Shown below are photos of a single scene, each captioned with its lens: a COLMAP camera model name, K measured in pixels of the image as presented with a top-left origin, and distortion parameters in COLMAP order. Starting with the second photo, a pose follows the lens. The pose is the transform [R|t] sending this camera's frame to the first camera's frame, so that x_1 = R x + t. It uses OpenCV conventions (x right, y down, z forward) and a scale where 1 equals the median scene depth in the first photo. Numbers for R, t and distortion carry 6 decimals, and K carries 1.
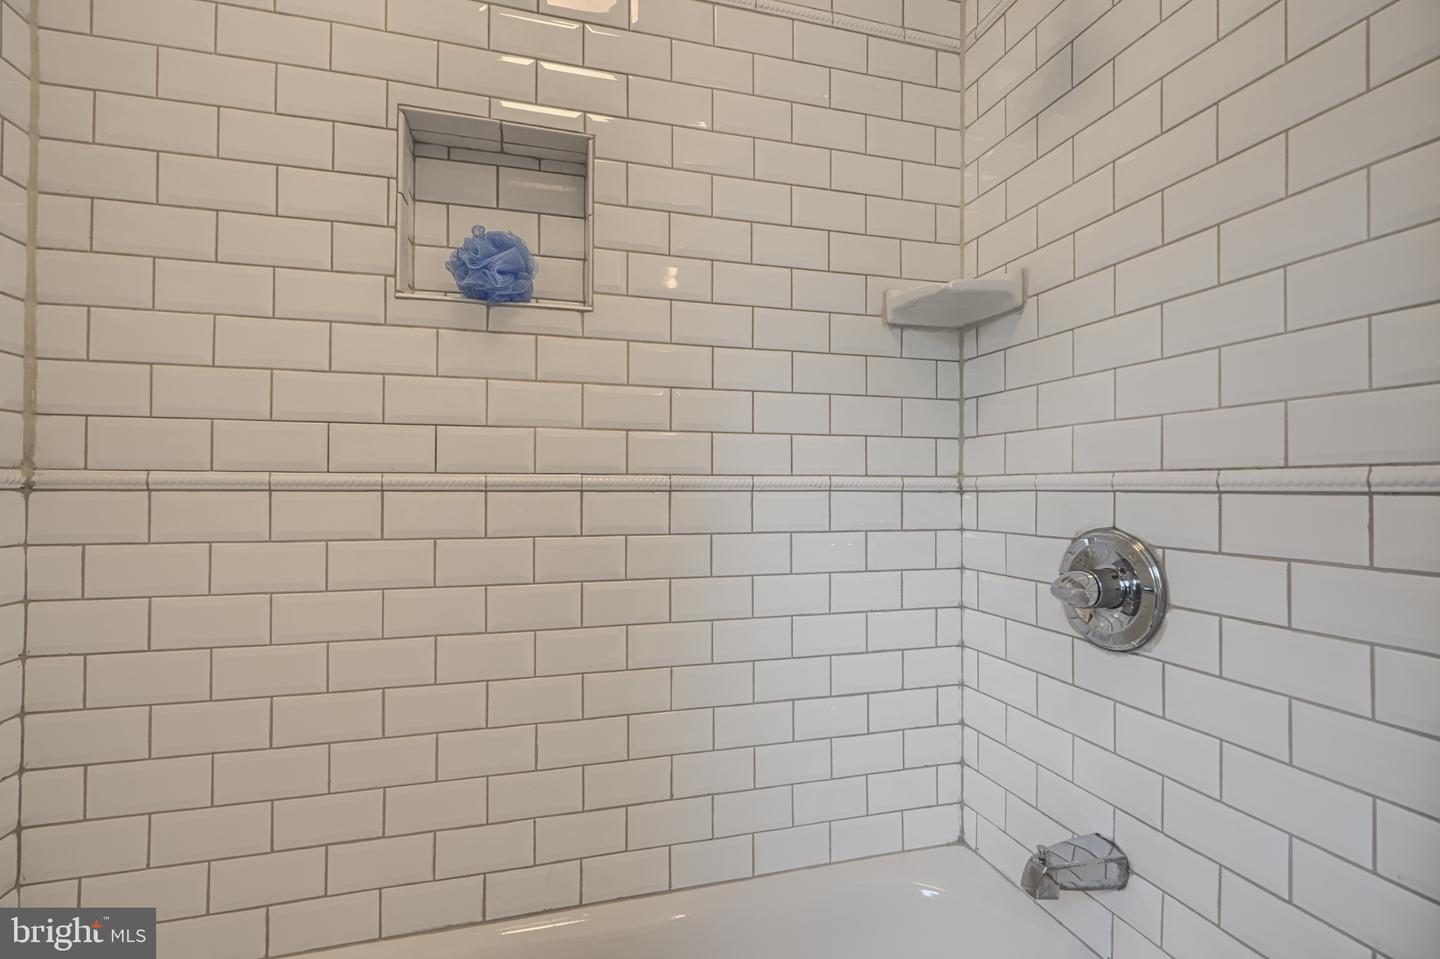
lens RADIAL K [[662.8, 0, 715.9], [0, 662.8, 479.5], [0, 0, 1]] dist [0.001198, 0.000008]
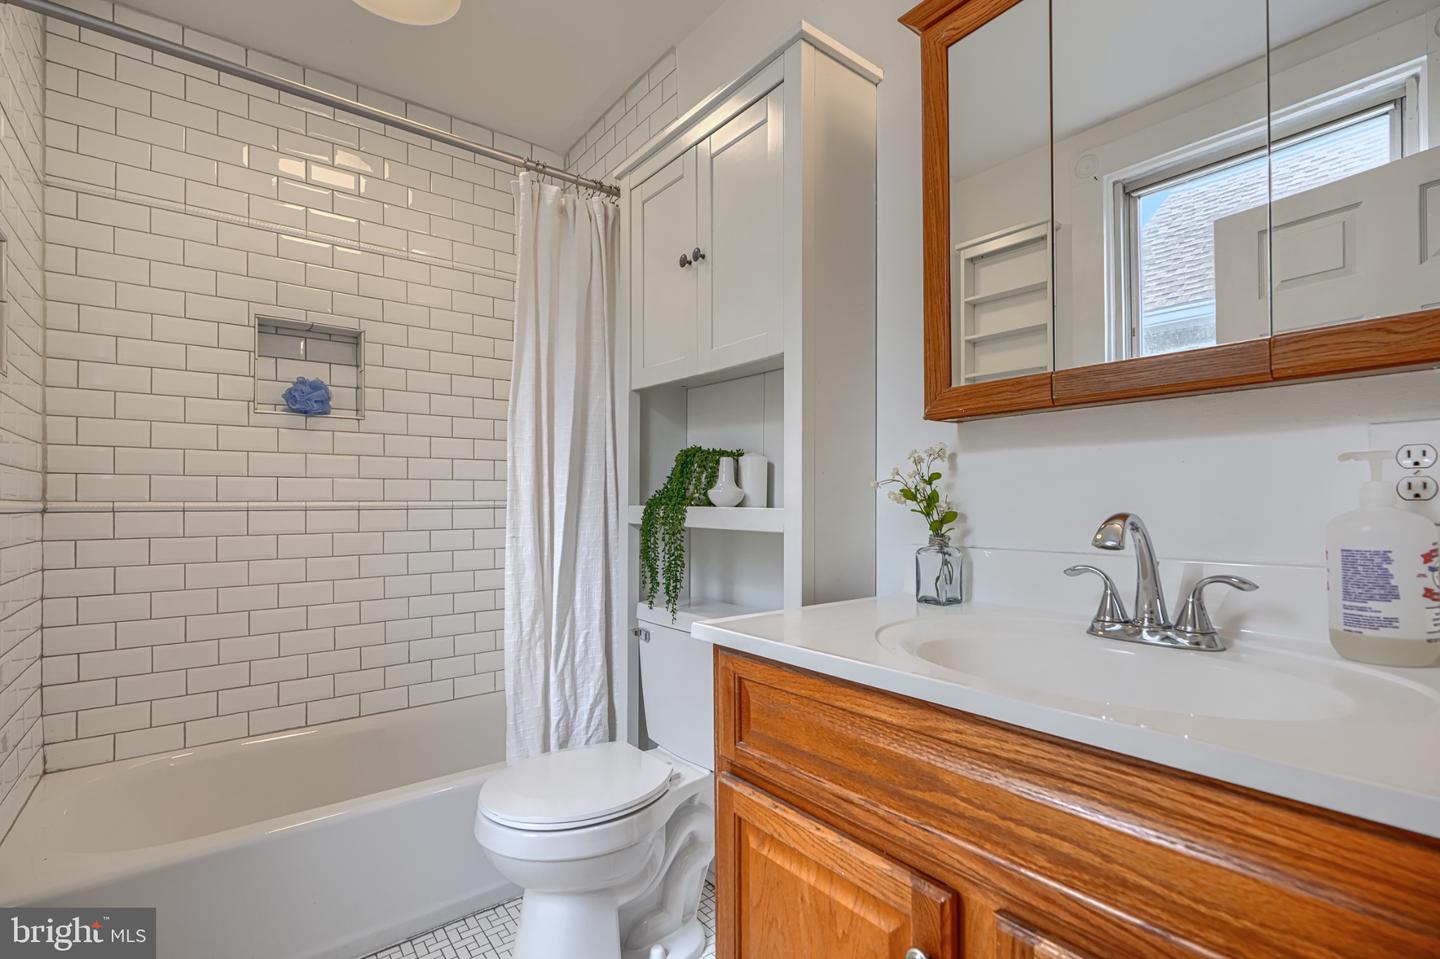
lens RADIAL K [[666.4, 0, 718.7], [0, 666.4, 496.1], [0, 0, 1]] dist [0.000840, 0.000132]
pose [[0.923604, -0.004184, 0.383326, 0.027972], [0.004301, 0.999991, 0.000552, -0.019371], [-0.383324, 0.001139, 0.923613, -1.245131]]
